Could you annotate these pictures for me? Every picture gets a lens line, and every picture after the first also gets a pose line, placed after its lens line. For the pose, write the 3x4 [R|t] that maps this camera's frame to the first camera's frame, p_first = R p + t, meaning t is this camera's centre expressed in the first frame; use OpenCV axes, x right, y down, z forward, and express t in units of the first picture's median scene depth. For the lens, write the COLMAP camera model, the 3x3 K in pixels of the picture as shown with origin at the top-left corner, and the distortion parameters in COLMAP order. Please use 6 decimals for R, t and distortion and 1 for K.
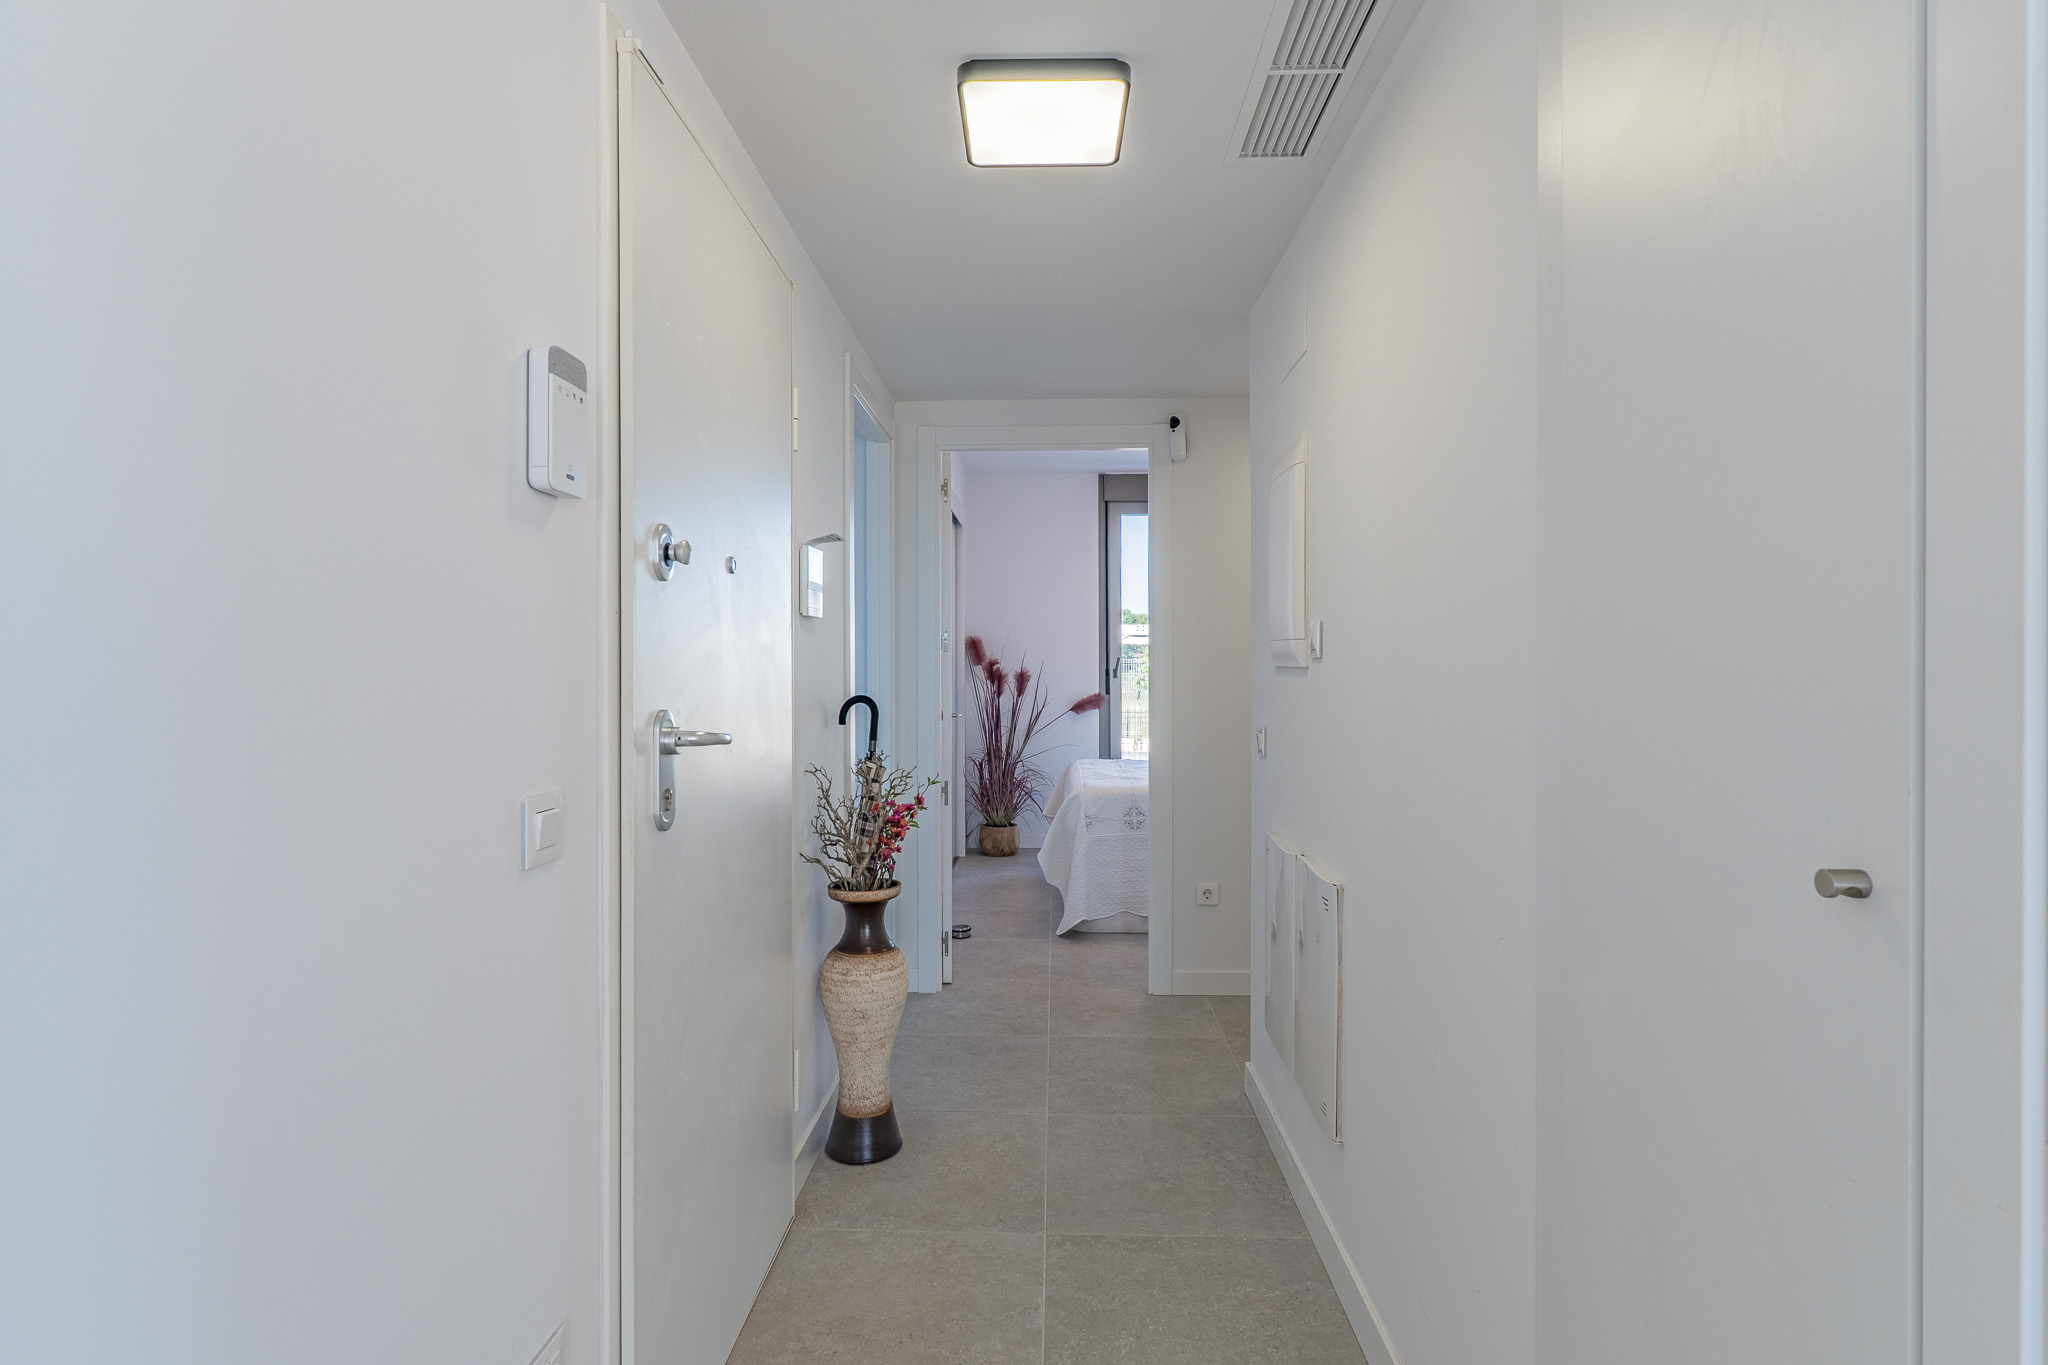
lens RADIAL K [[984.7, 0, 1027.0], [0, 984.7, 683.2], [0, 0, 1]] dist [0.002474, -0.000725]
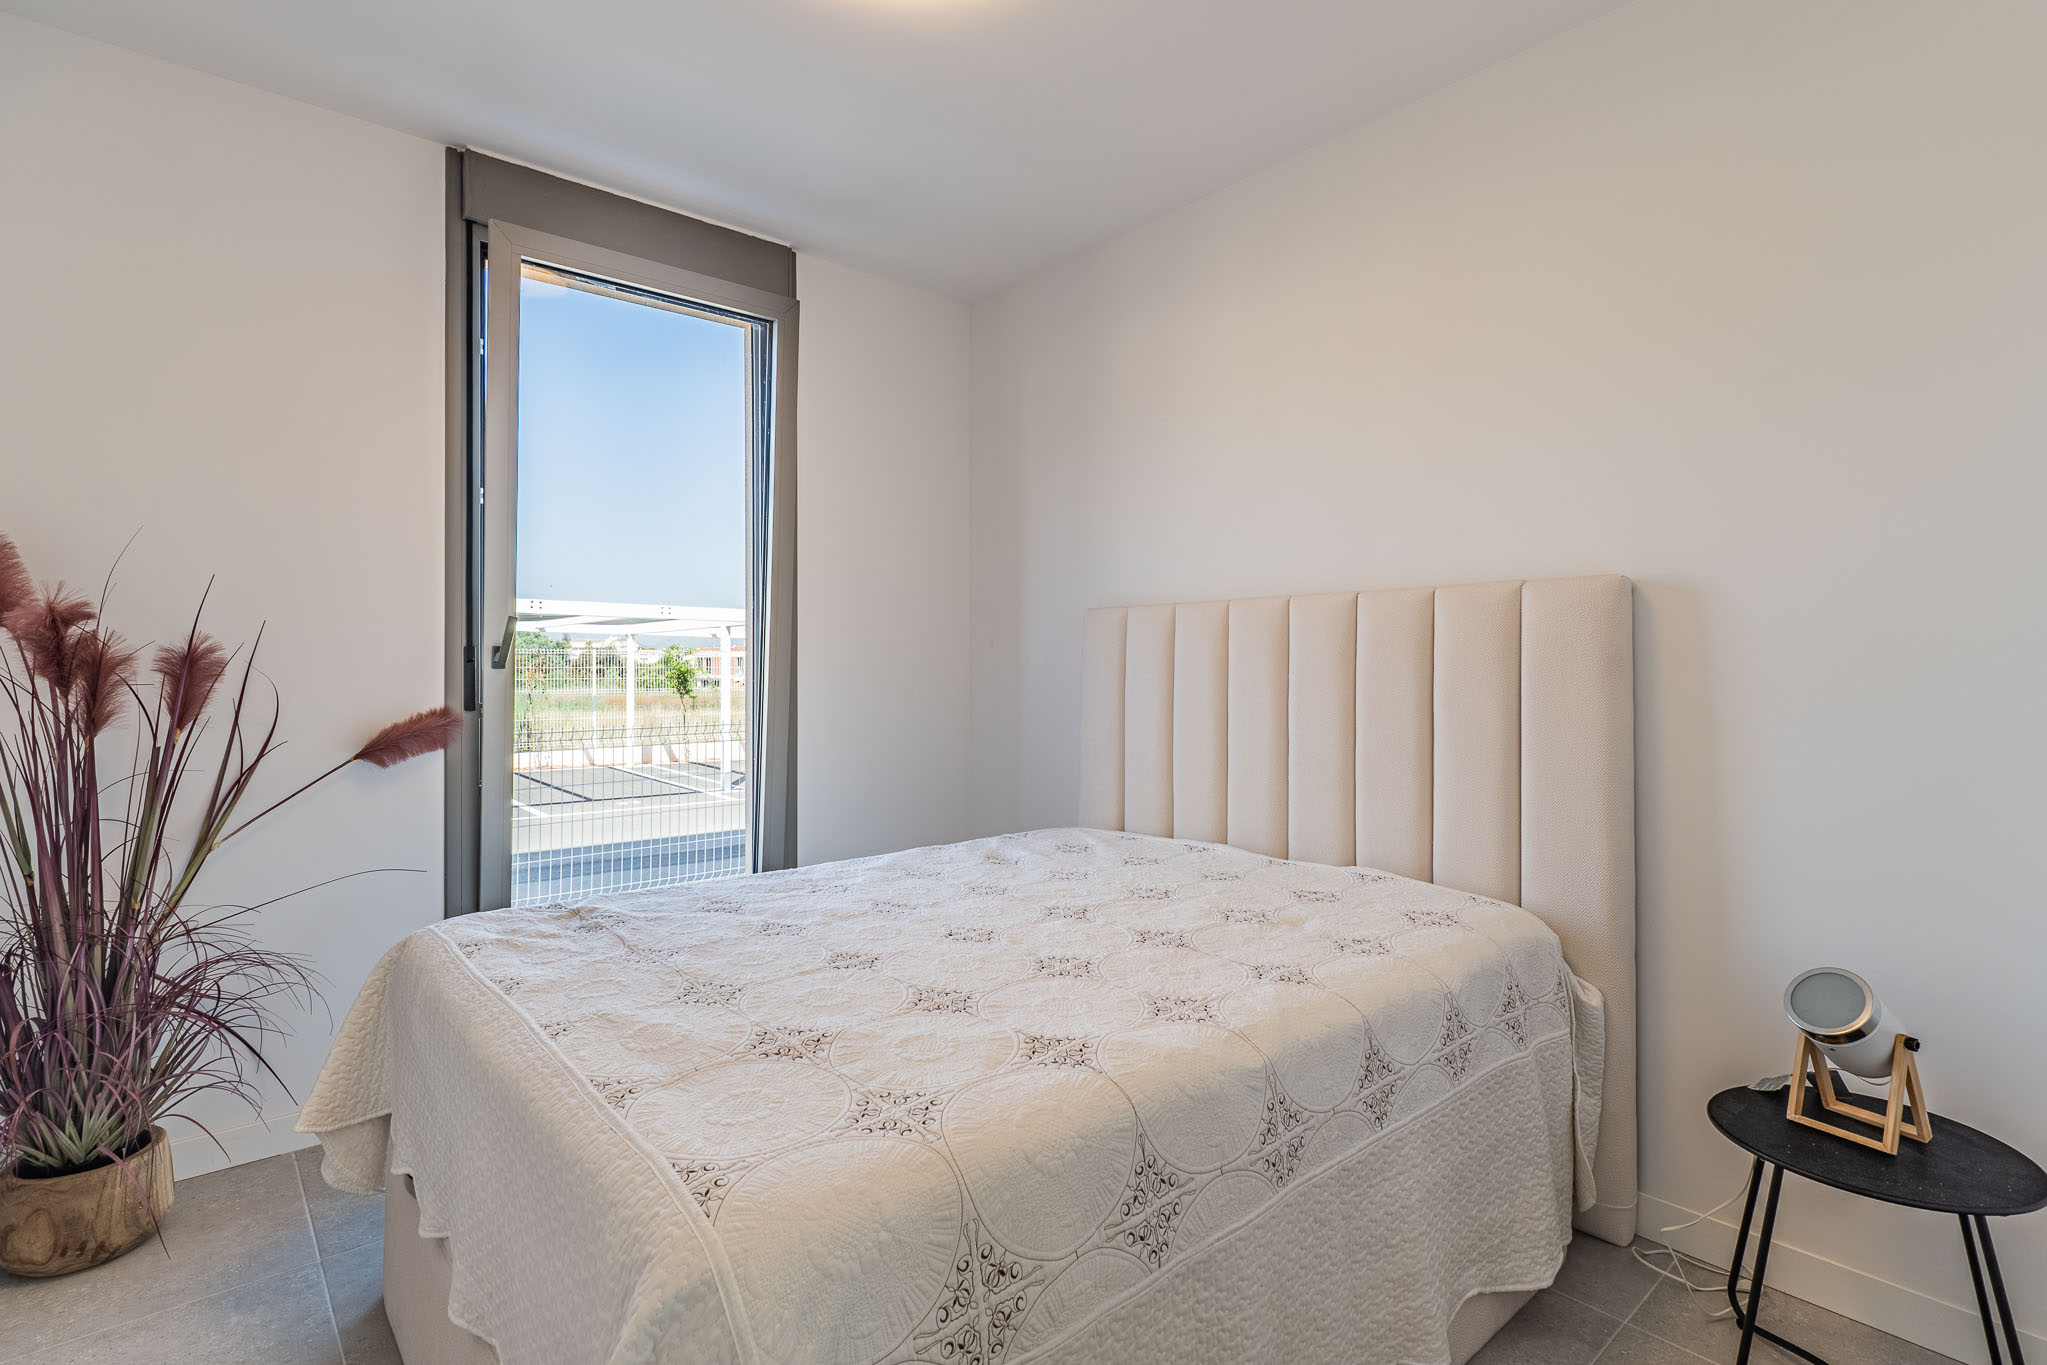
lens RADIAL K [[984.2, 0, 1019.9], [0, 984.2, 660.4], [0, 0, 1]] dist [0.002474, -0.000725]
pose [[0.740600, 0.007811, 0.671900, -0.020702], [0.007774, 0.999766, -0.020192, 0.000600], [-0.671901, 0.020178, 0.740366, 0.584677]]
